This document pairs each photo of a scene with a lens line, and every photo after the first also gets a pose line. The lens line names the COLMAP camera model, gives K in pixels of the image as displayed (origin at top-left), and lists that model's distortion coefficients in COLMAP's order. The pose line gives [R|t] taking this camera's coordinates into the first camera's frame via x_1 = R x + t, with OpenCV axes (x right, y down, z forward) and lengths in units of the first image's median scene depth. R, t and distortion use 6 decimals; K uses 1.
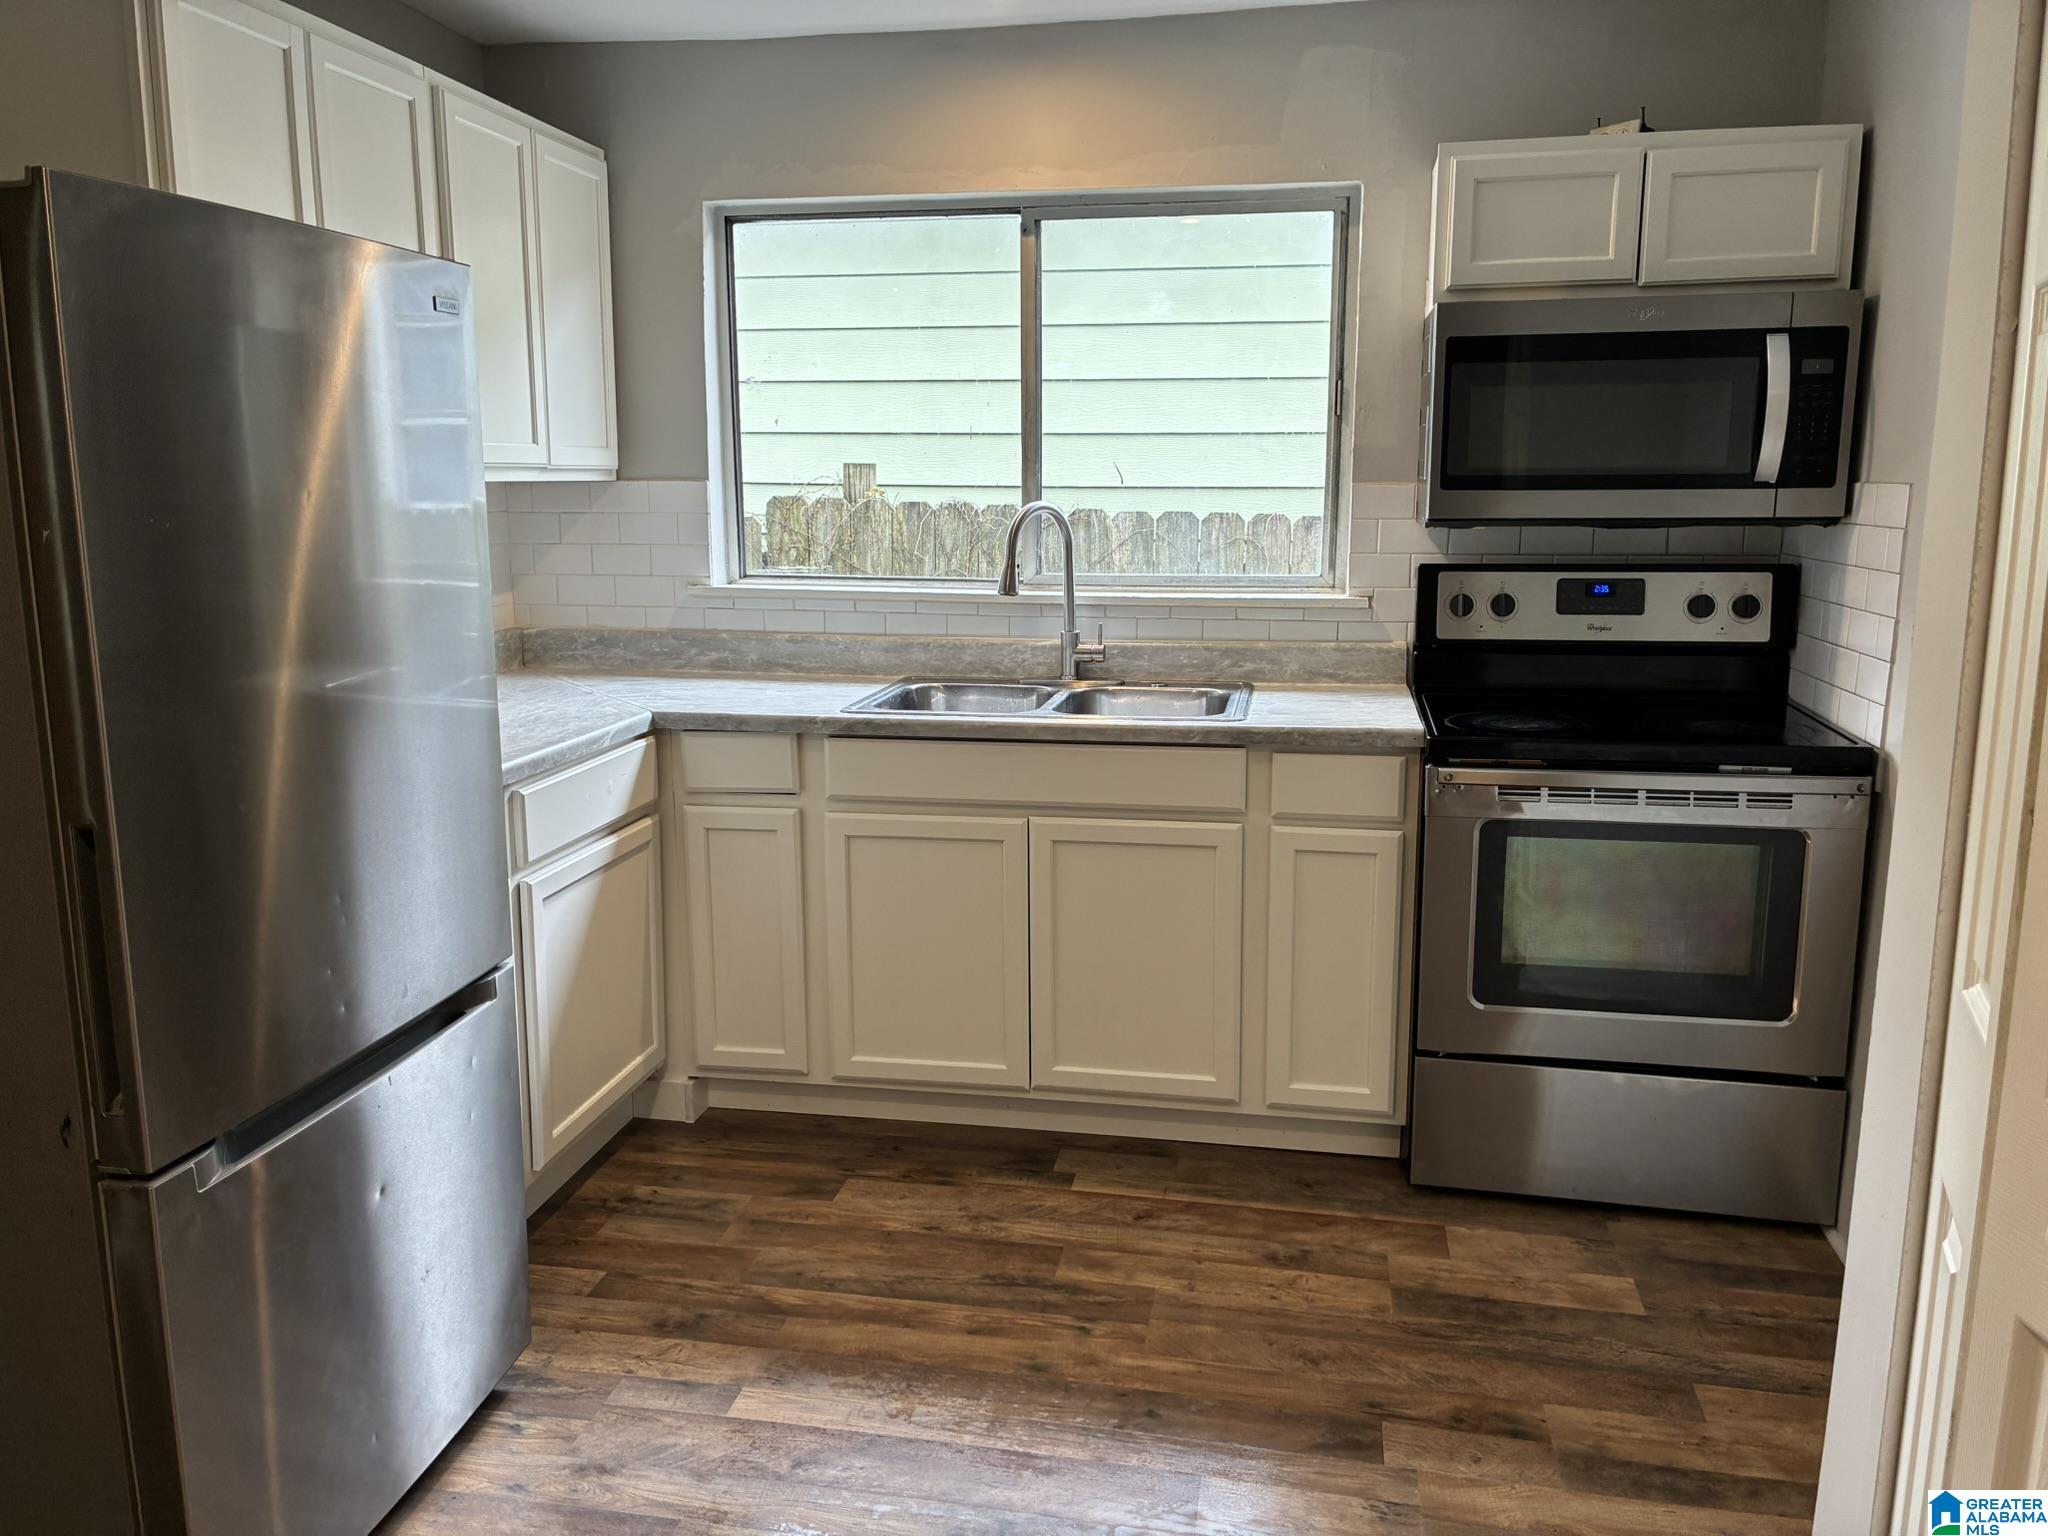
lens RADIAL K [[1551.4, 0, 1024.0], [0, 1551.4, 768.0], [0, 0, 1]] dist [0.049620, -0.054966]
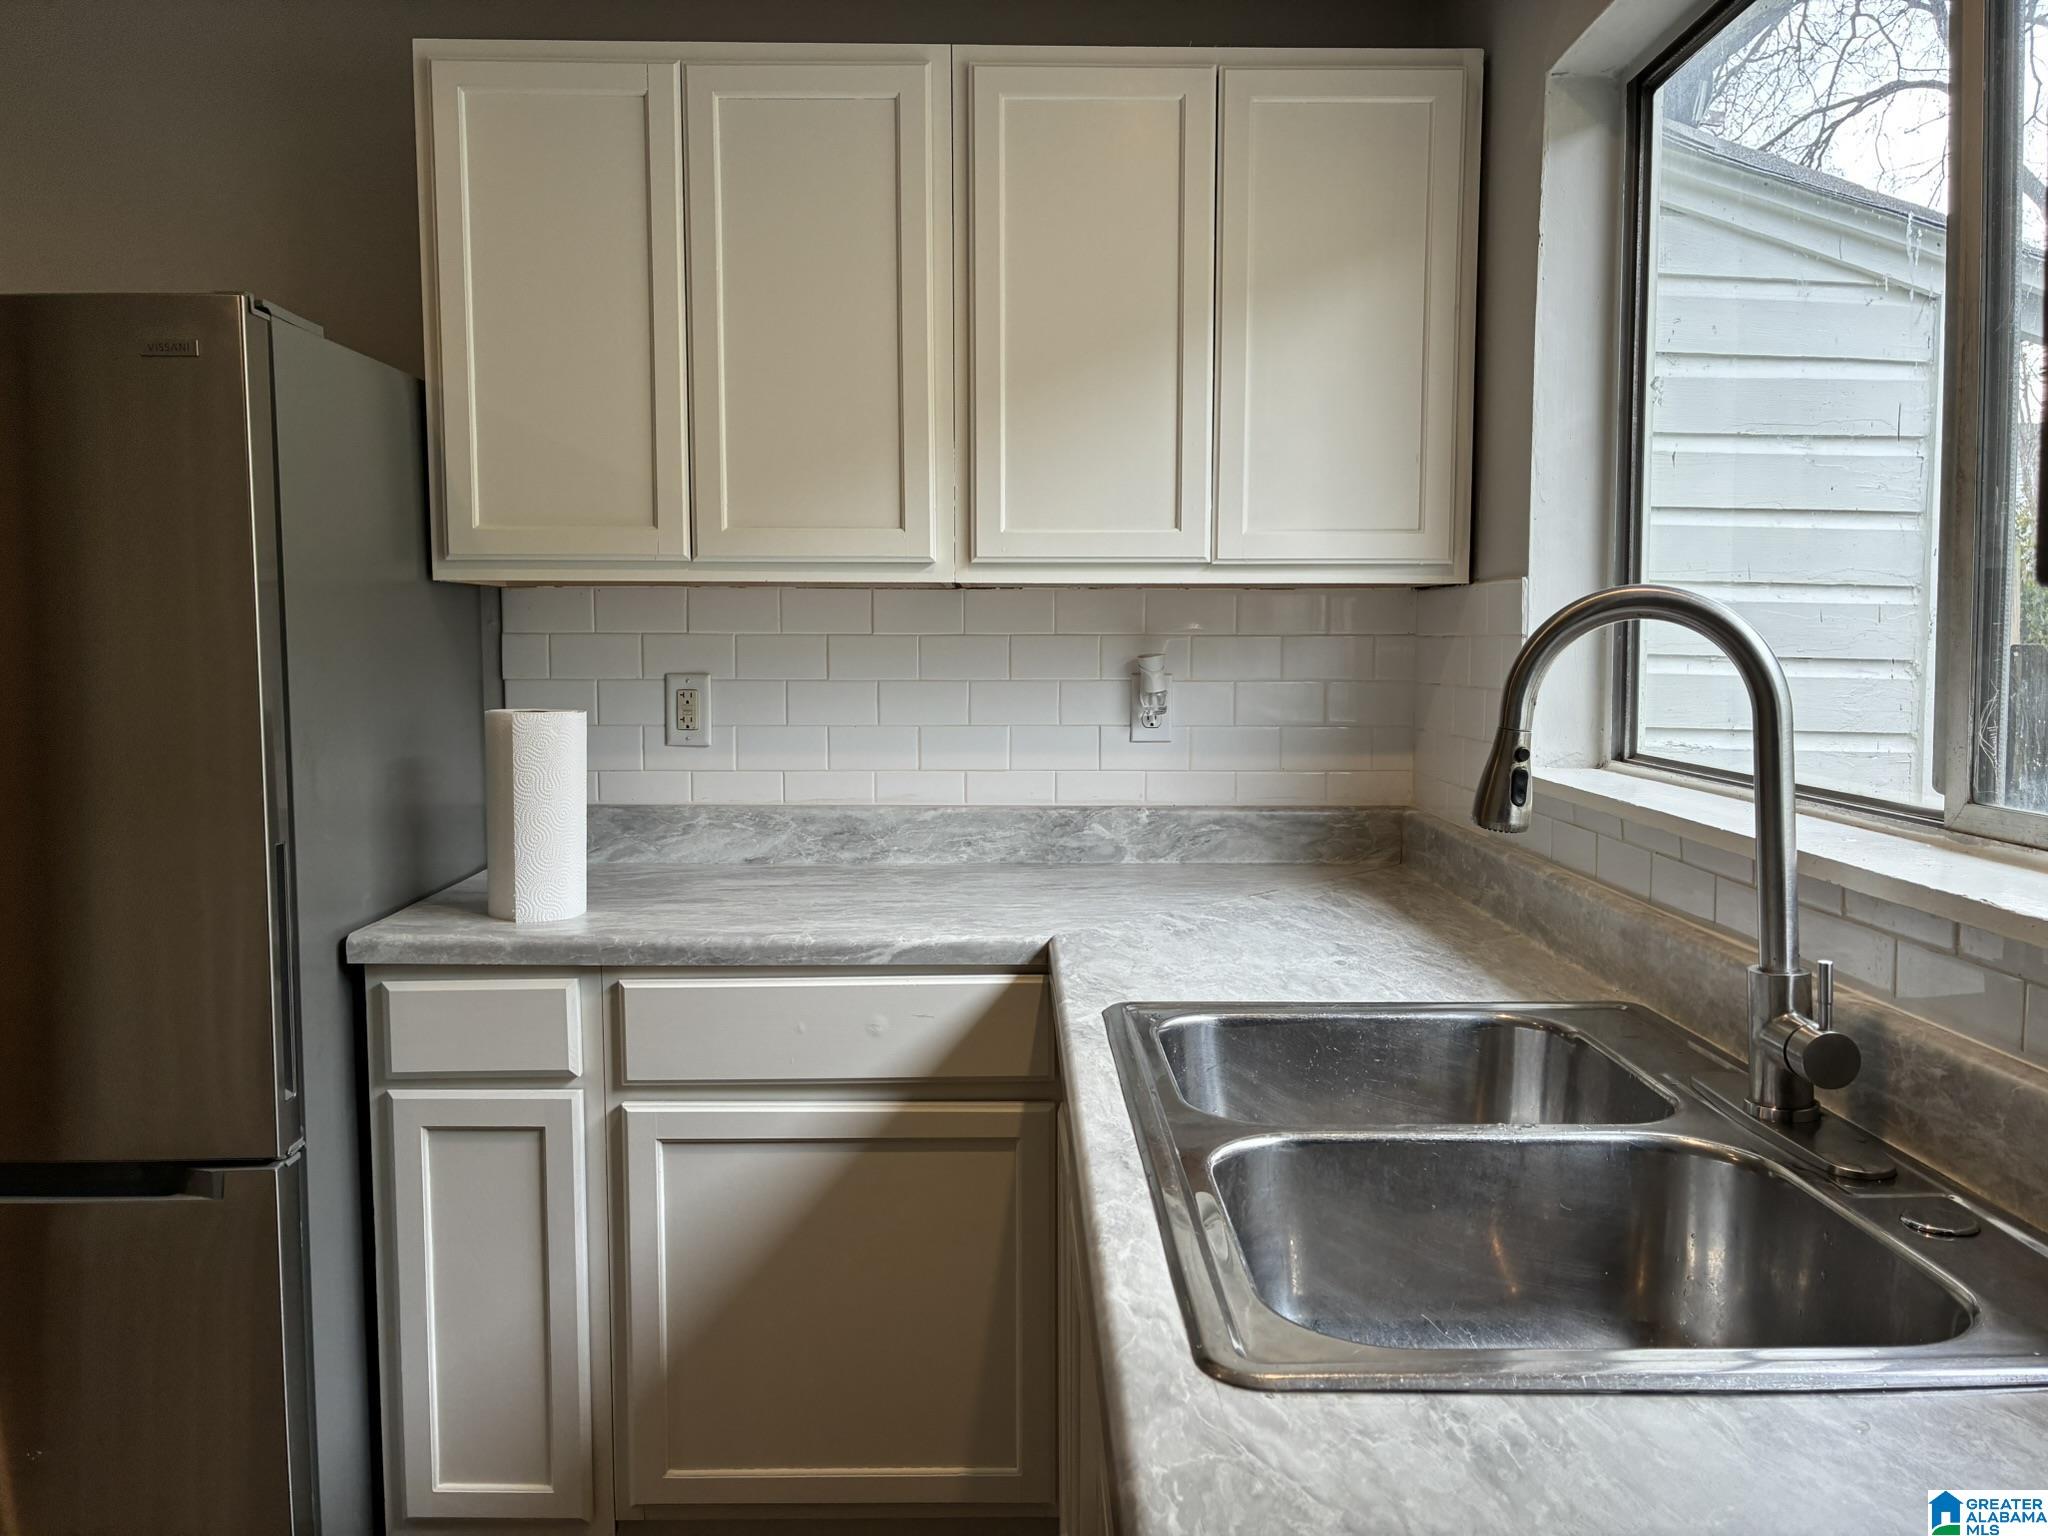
lens RADIAL K [[1551.4, 0, 1024.0], [0, 1551.4, 768.0], [0, 0, 1]] dist [0.049620, -0.054966]
pose [[0.190101, 0.081203, -0.978401, 0.345644], [-0.184880, 0.981705, 0.045555, -0.123722], [0.964200, 0.172226, 0.201635, 0.816444]]
